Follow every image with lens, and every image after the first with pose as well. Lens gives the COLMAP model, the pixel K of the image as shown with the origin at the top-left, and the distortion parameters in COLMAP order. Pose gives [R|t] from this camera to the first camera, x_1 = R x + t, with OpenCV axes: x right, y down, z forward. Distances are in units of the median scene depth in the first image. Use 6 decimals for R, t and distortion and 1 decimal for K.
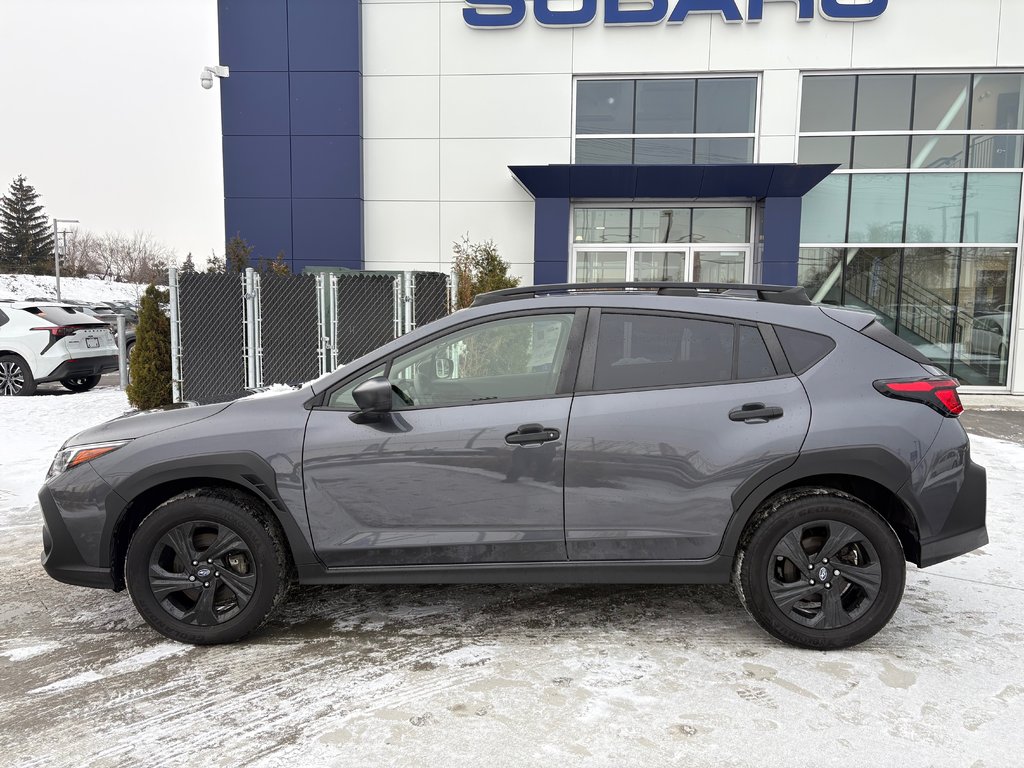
lens RADIAL K [[770.0, 0, 511.4], [0, 770.0, 391.5], [0, 0, 1]] dist [0.055641, -0.051073]
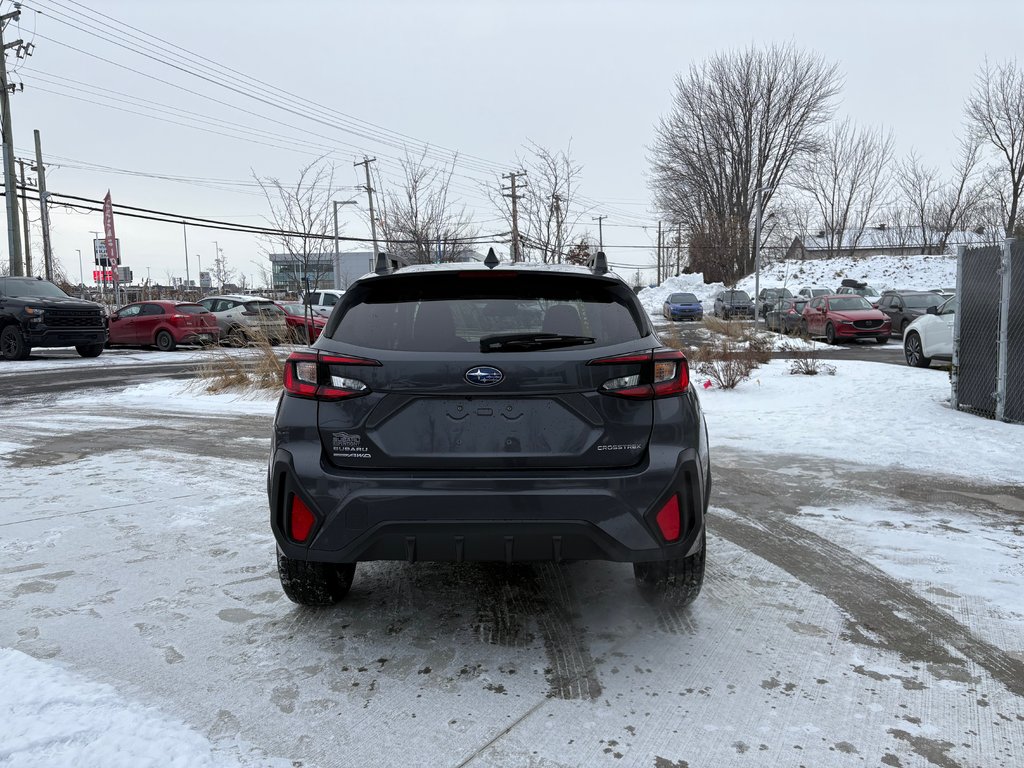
lens RADIAL K [[770.0, 0, 509.1], [0, 770.0, 379.4], [0, 0, 1]] dist [0.055641, -0.051073]
pose [[0.026517, 0.087312, -0.995828, 1.362939], [-0.089267, 0.992405, 0.084634, -0.075427], [0.995655, 0.086651, 0.034110, 1.150514]]
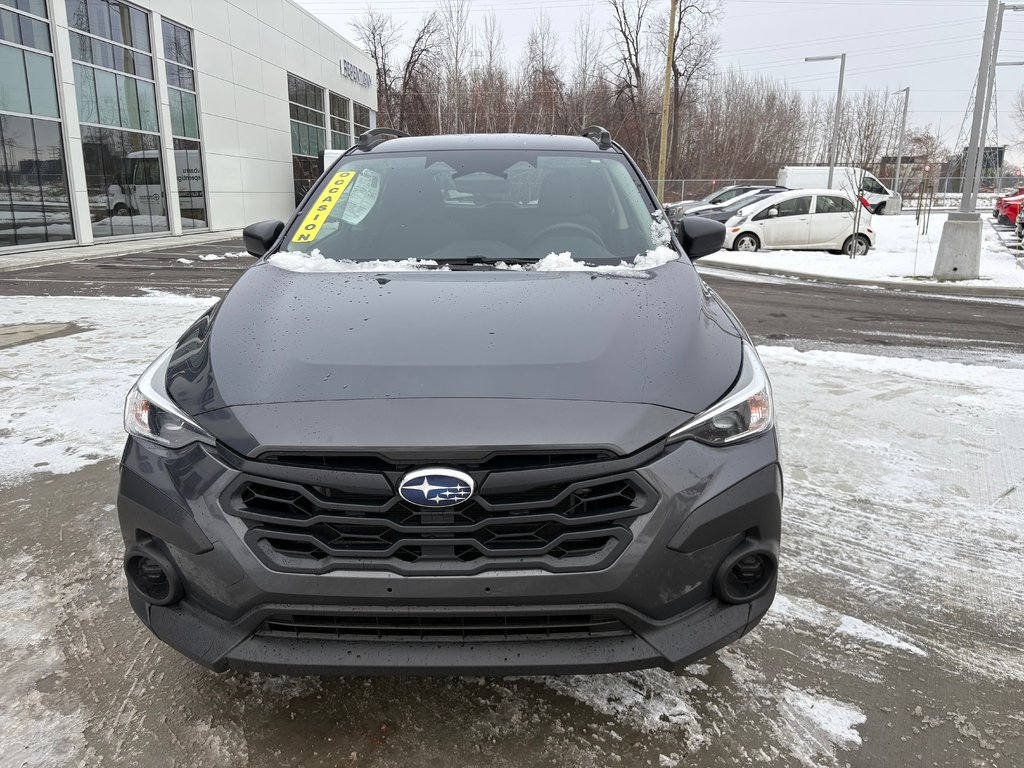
lens RADIAL K [[770.0, 0, 518.5], [0, 770.0, 382.7], [0, 0, 1]] dist [0.055641, -0.051073]
pose [[-0.028321, -0.250949, 0.967586, -1.075989], [0.100892, 0.962313, 0.252535, -0.081569], [-0.994494, 0.104773, -0.001935, 1.156514]]
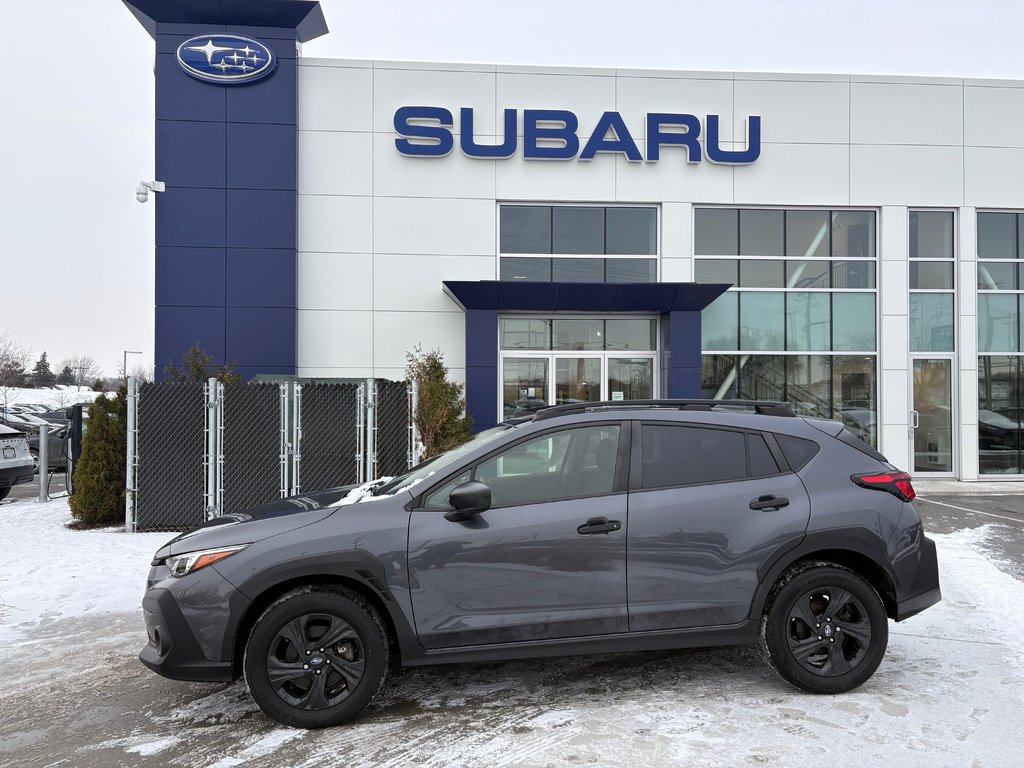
lens RADIAL K [[770.0, 0, 513.4], [0, 770.0, 396.8], [0, 0, 1]] dist [0.055641, -0.051073]
pose [[0.987480, -0.009338, 0.157466, -0.277821], [0.027867, 0.992873, -0.115875, -0.008655], [-0.155262, 0.118813, 0.980702, -0.188498]]
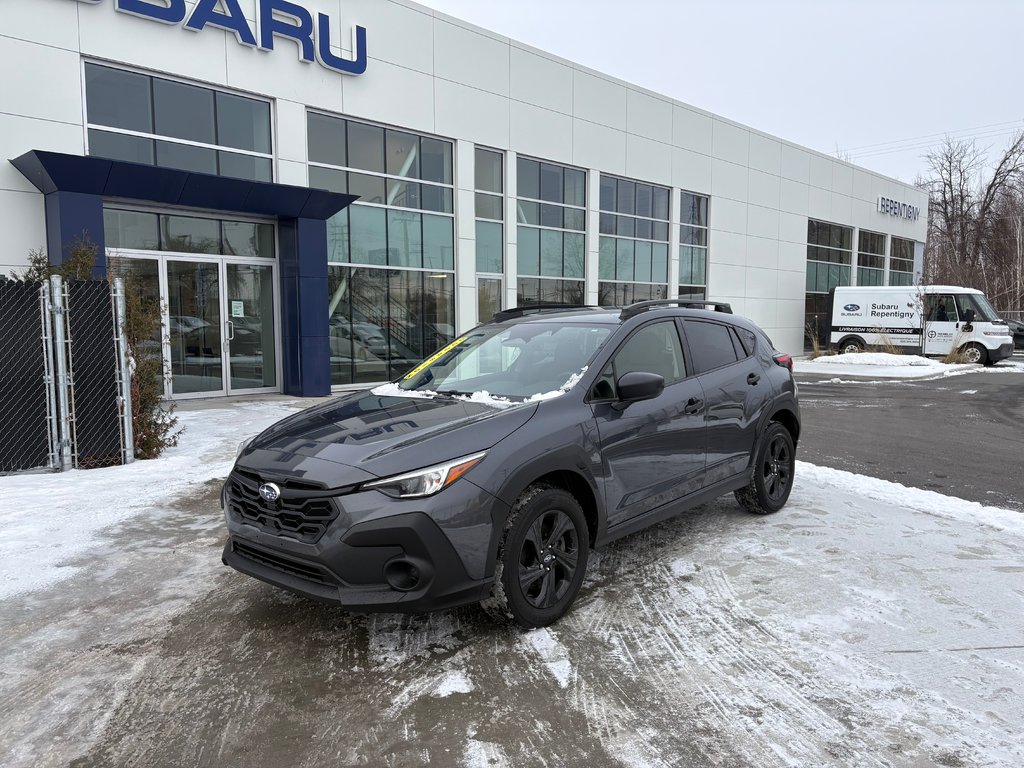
lens RADIAL K [[770.0, 0, 516.9], [0, 770.0, 391.8], [0, 0, 1]] dist [0.055641, -0.051073]
pose [[0.632099, -0.083772, 0.770346, -1.213194], [0.093782, 0.995102, 0.031261, -0.042160], [-0.769191, 0.052485, 0.636860, 0.306485]]
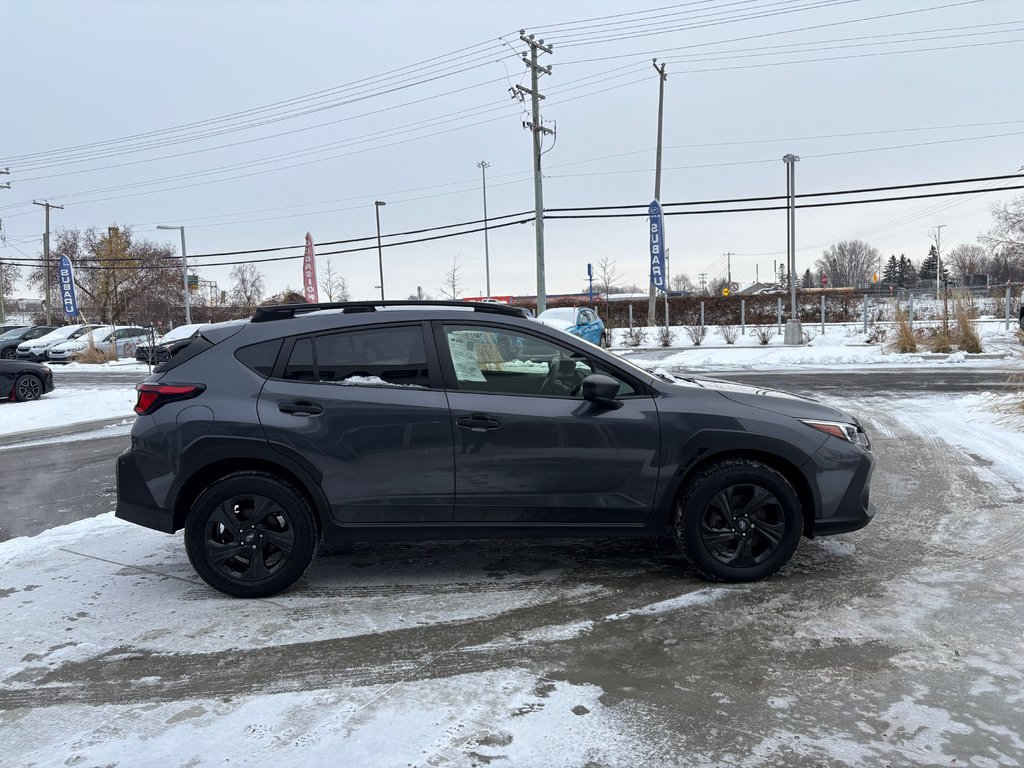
lens RADIAL K [[770.0, 0, 508.7], [0, 770.0, 390.2], [0, 0, 1]] dist [0.055641, -0.051073]
pose [[-0.995667, 0.030476, -0.087852, 0.100187], [0.012735, 0.980557, 0.195822, -0.270077], [0.092112, 0.193855, -0.976696, 2.566911]]
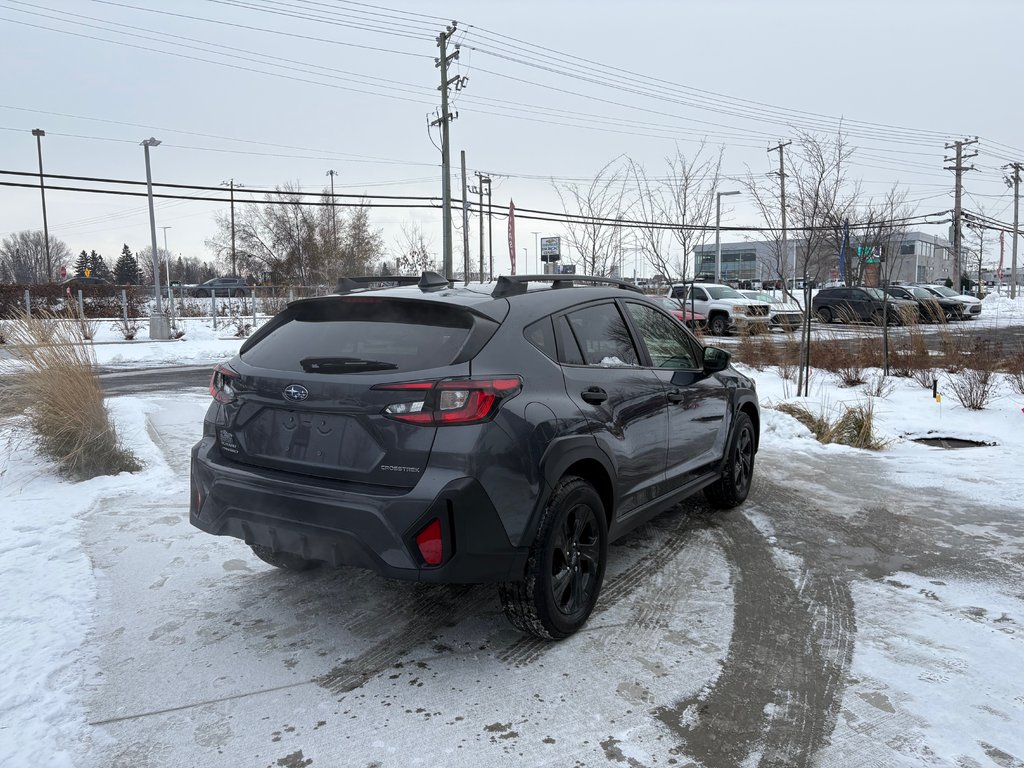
lens RADIAL K [[770.0, 0, 509.6], [0, 770.0, 383.9], [0, 0, 1]] dist [0.055641, -0.051073]
pose [[-0.489751, 0.090737, -0.867128, 1.245069], [-0.086977, 0.984524, 0.152146, -0.177060], [0.867513, 0.149933, -0.474279, 1.777045]]
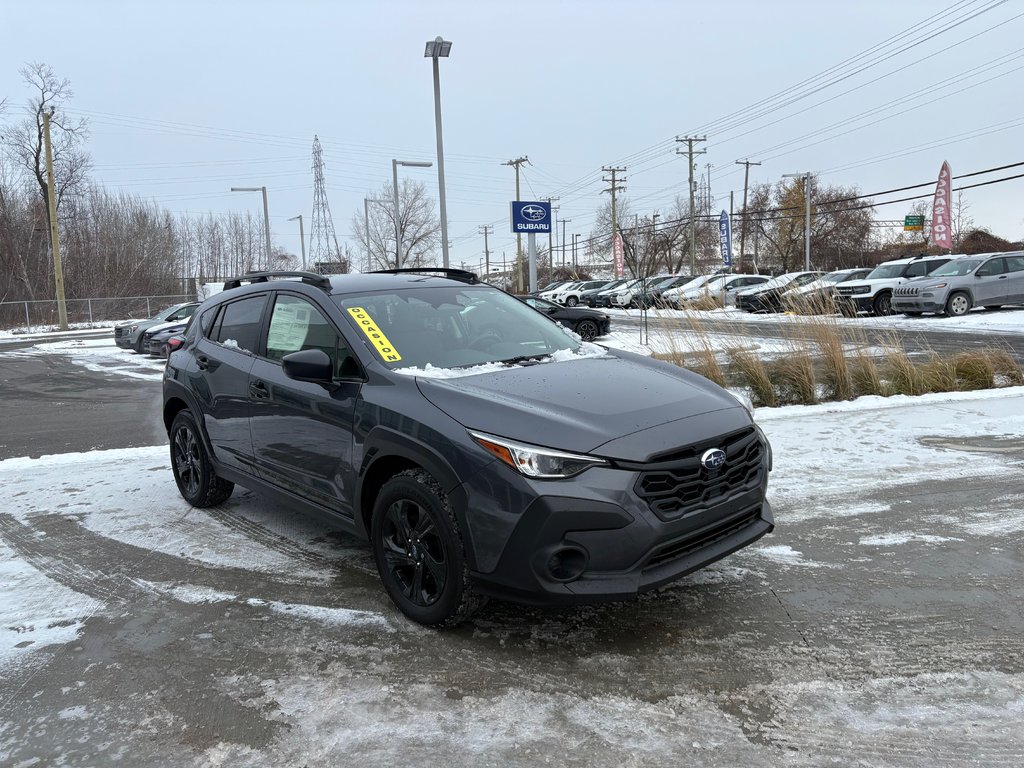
lens RADIAL K [[770.0, 0, 503.4], [0, 770.0, 386.1], [0, 0, 1]] dist [0.055641, -0.051073]
pose [[-0.699126, -0.067863, 0.711771, -1.117005], [0.110532, 0.973260, 0.201363, -0.205233], [-0.706403, 0.219452, -0.672931, 1.983981]]
